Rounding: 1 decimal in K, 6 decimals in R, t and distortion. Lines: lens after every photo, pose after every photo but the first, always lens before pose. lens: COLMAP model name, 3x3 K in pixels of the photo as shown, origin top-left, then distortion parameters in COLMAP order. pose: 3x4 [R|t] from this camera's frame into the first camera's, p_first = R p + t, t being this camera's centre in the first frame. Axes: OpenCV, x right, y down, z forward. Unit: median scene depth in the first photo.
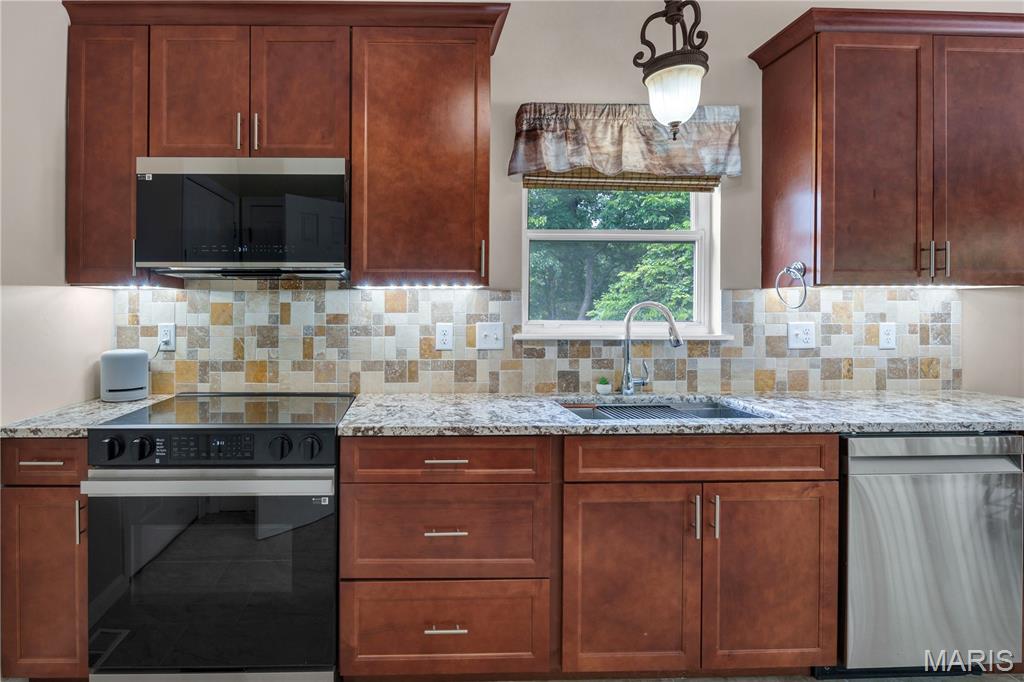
lens RADIAL K [[527.9, 0, 510.4], [0, 527.9, 315.9], [0, 0, 1]] dist [-0.017743, 0.000093]
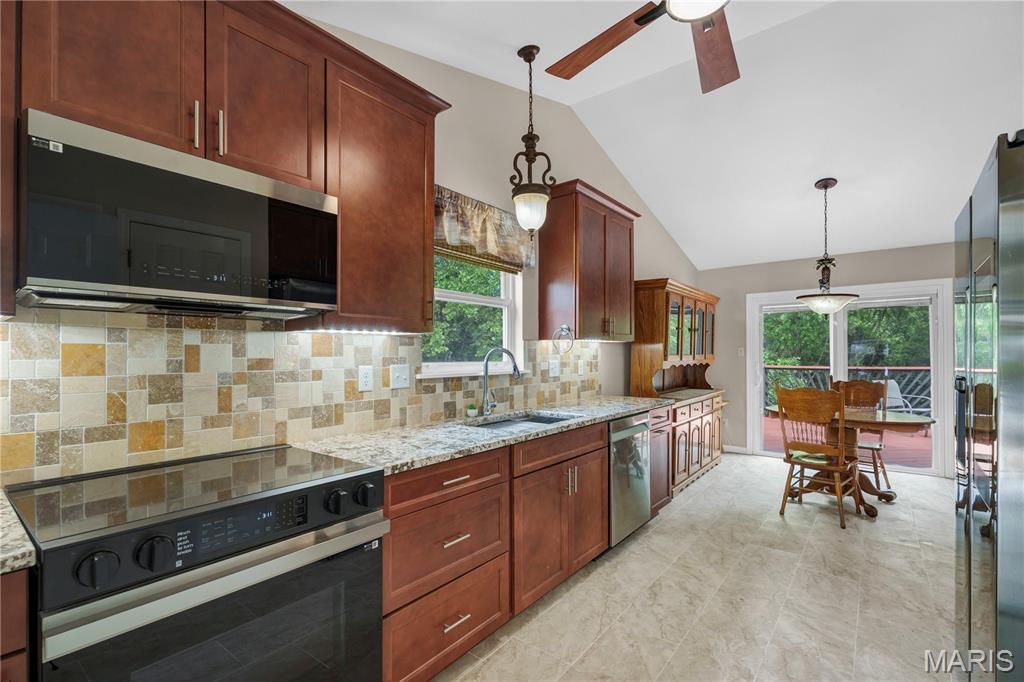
lens RADIAL K [[460.5, 0, 512.3], [0, 460.5, 356.7], [0, 0, 1]] dist [-0.000228, 0.000262]
pose [[0.638464, -0.006238, 0.769626, -0.655993], [0.008059, 0.999967, 0.001420, -0.004215], [-0.769609, 0.005296, 0.638493, 0.178700]]
